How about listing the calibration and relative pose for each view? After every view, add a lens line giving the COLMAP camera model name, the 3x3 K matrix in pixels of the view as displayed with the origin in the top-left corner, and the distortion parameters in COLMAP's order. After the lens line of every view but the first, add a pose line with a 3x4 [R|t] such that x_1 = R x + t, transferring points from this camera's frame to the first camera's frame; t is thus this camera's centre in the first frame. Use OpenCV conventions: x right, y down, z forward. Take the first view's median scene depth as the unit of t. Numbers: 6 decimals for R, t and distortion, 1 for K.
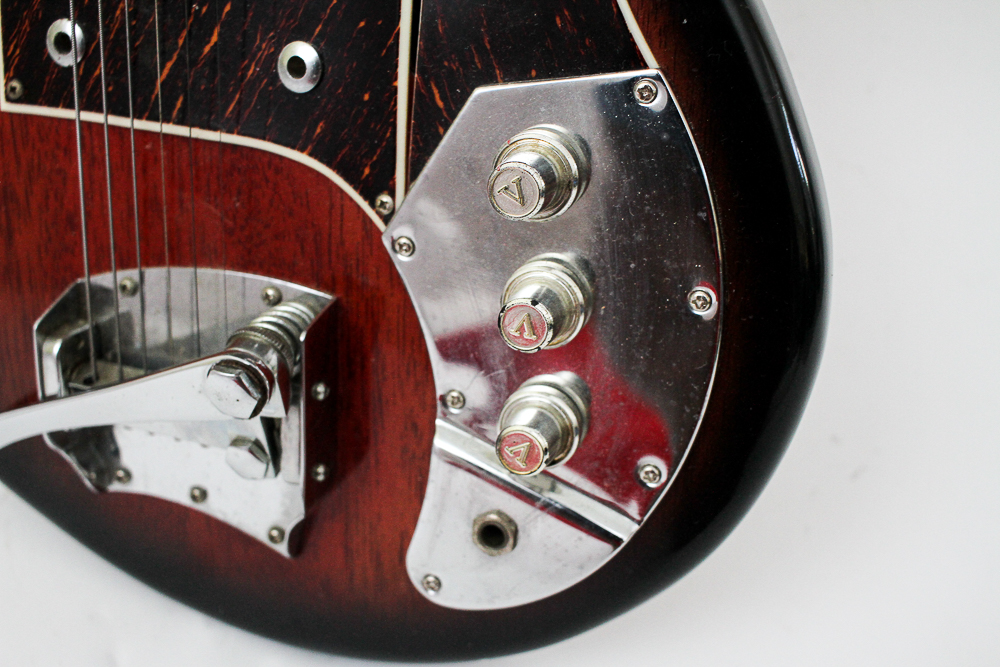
lens RADIAL K [[1125.9, 0, 500.0], [0, 1125.9, 333.5], [0, 0, 1]] dist [-0.116928, 0.003039]
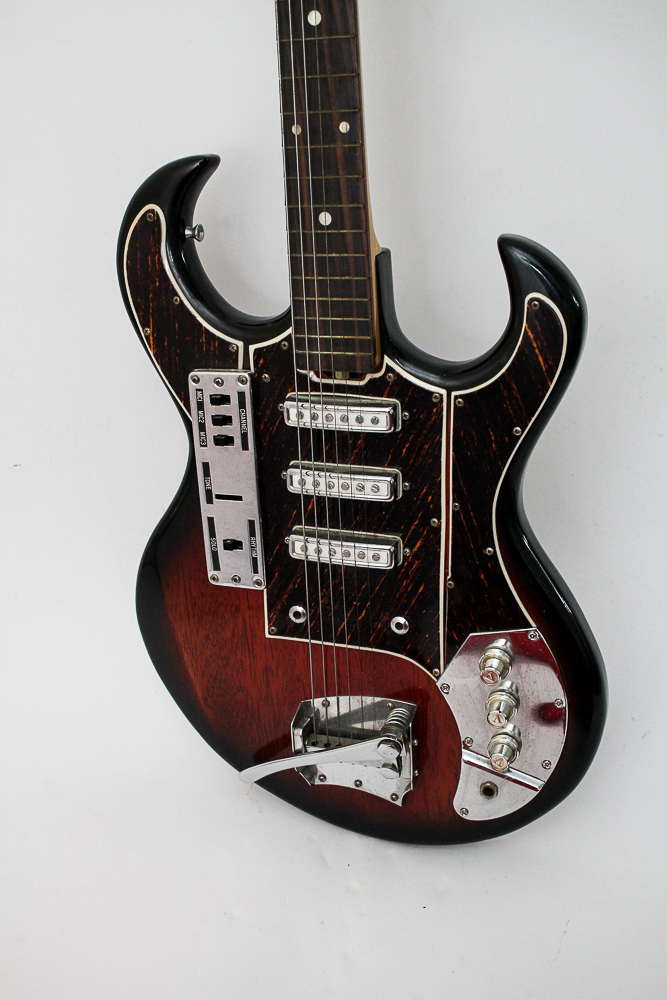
lens RADIAL K [[1125.9, 0, 333.5], [0, 1125.9, 500.0], [0, 0, 1]] dist [-0.116928, 0.003039]
pose [[0.993882, -0.103295, -0.039108, -0.189088], [0.102550, 0.994515, -0.020594, -0.465875], [0.041021, 0.016457, 0.999023, -1.570943]]
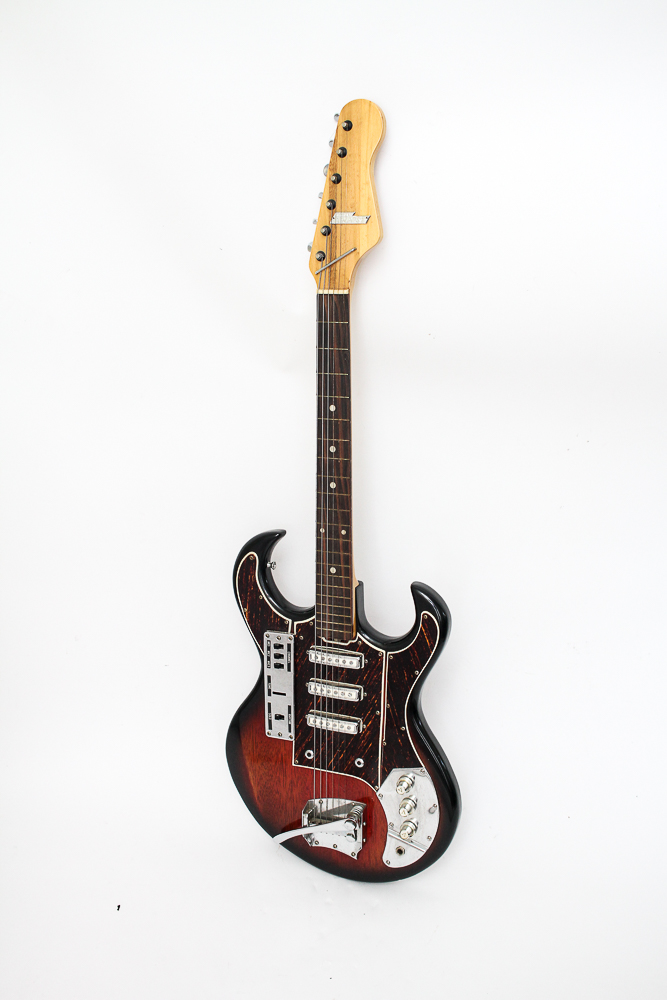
lens RADIAL K [[1125.9, 0, 333.5], [0, 1125.9, 500.0], [0, 0, 1]] dist [-0.116928, 0.003039]
pose [[0.997260, -0.049440, -0.055034, 0.049535], [0.039264, 0.984196, -0.172675, -0.523578], [0.062702, 0.170041, 0.983440, -4.203782]]
